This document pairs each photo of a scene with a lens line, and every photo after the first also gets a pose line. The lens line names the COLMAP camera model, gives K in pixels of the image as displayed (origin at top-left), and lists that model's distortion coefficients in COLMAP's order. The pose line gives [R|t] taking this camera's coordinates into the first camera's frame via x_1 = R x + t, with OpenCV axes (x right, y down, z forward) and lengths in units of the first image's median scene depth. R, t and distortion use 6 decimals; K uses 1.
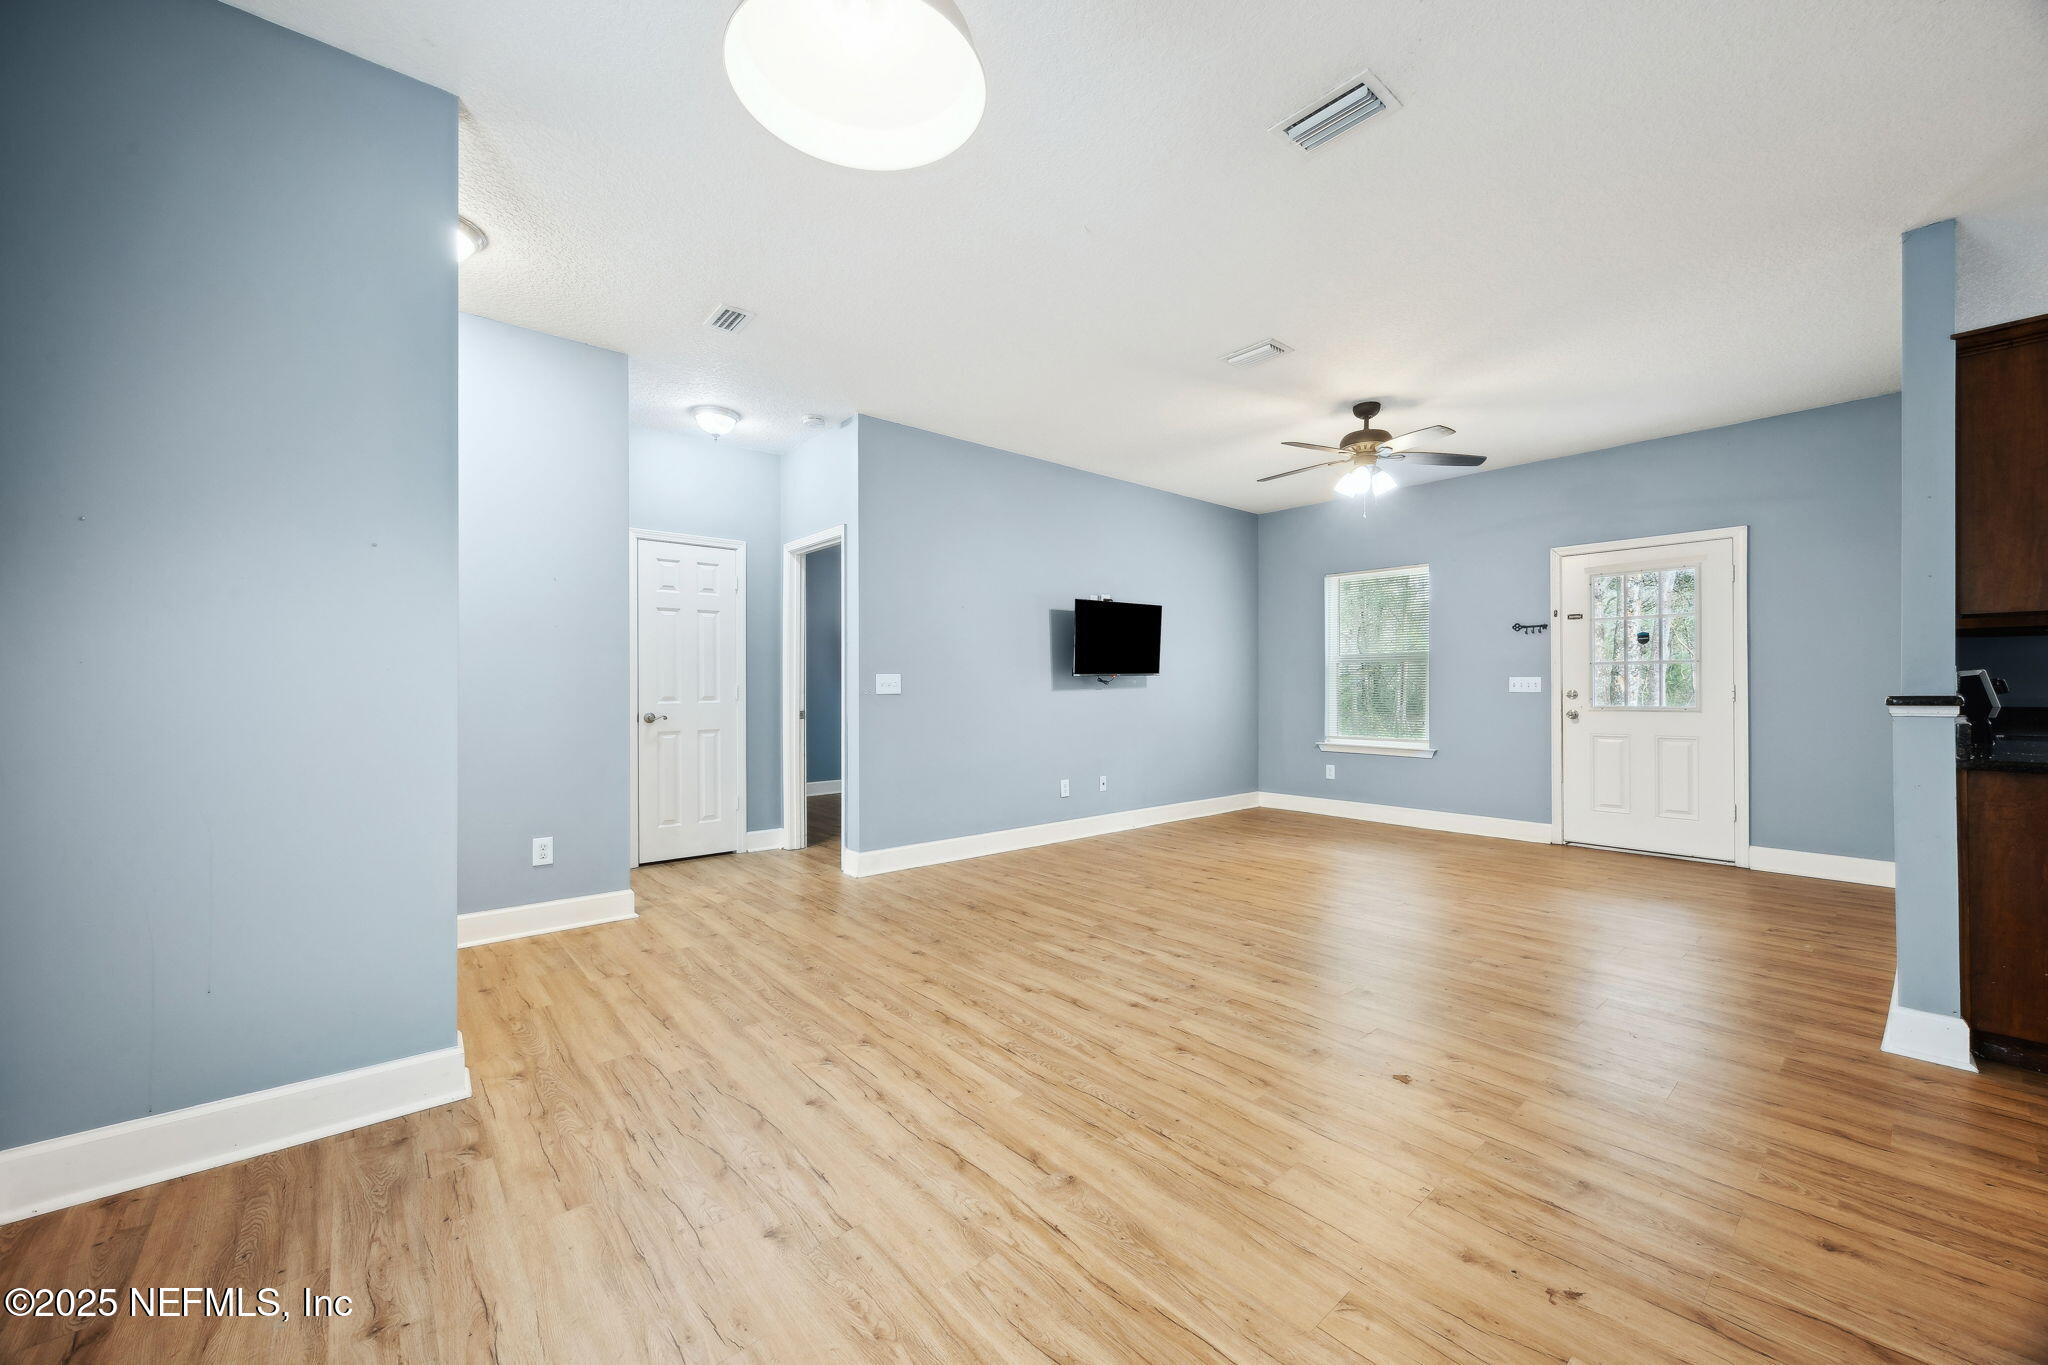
lens RADIAL K [[778.0, 0, 1033.1], [0, 778.0, 684.1], [0, 0, 1]] dist [0.000183, -0.000092]
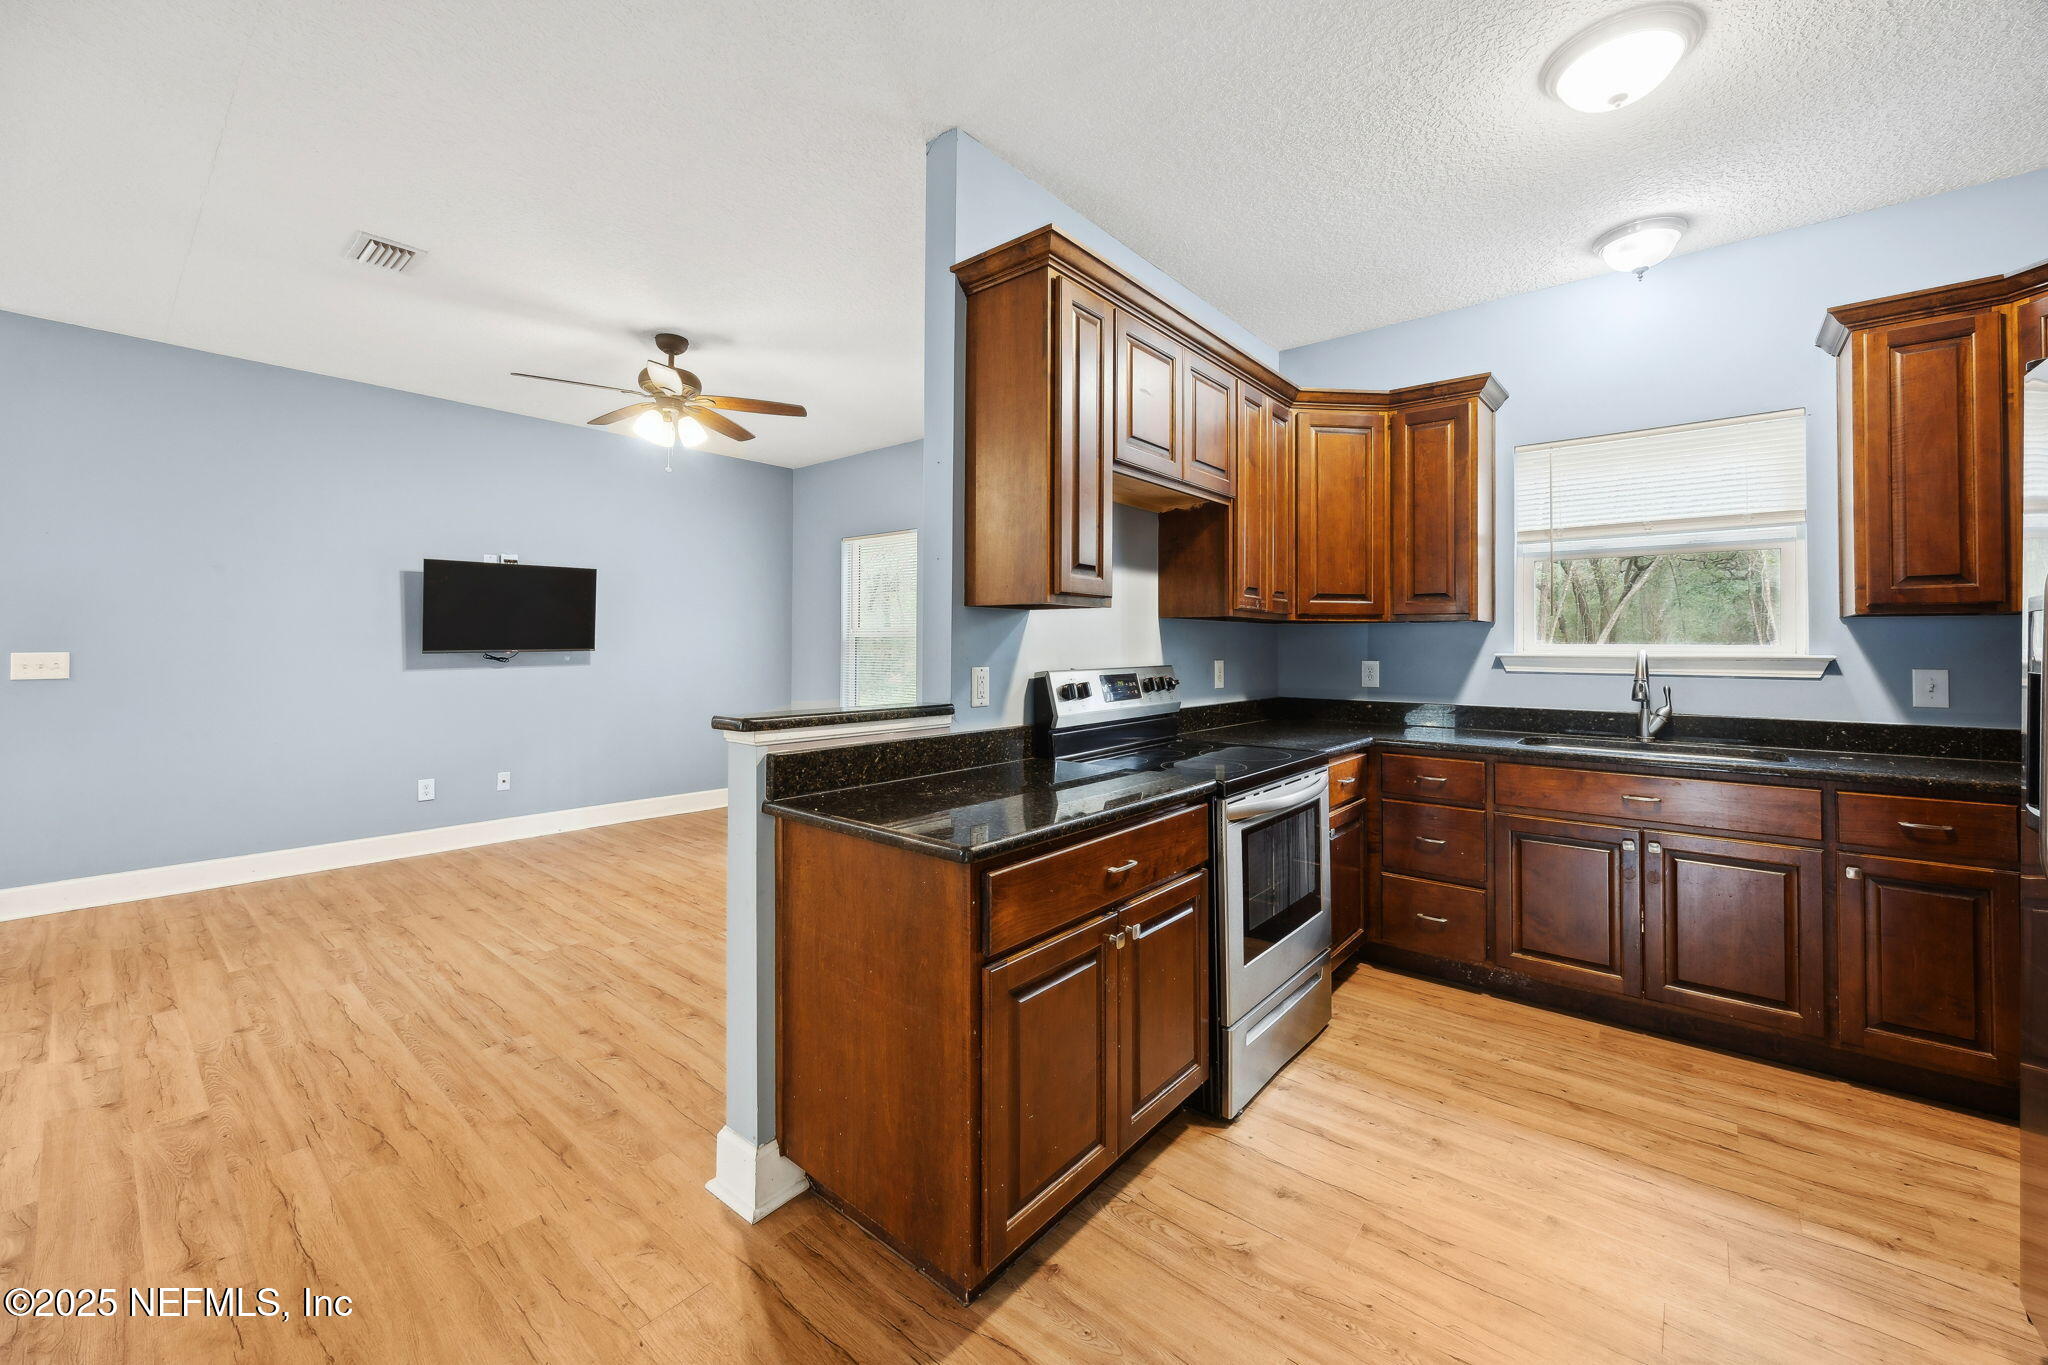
lens RADIAL K [[797.2, 0, 1020.3], [0, 797.2, 636.1], [0, 0, 1]] dist [-0.002165, -0.000091]
pose [[0.987940, 0.009386, 0.154553, 0.910823], [-0.007755, 0.999908, -0.011156, -0.039941], [-0.154644, 0.009823, 0.987921, 0.134756]]
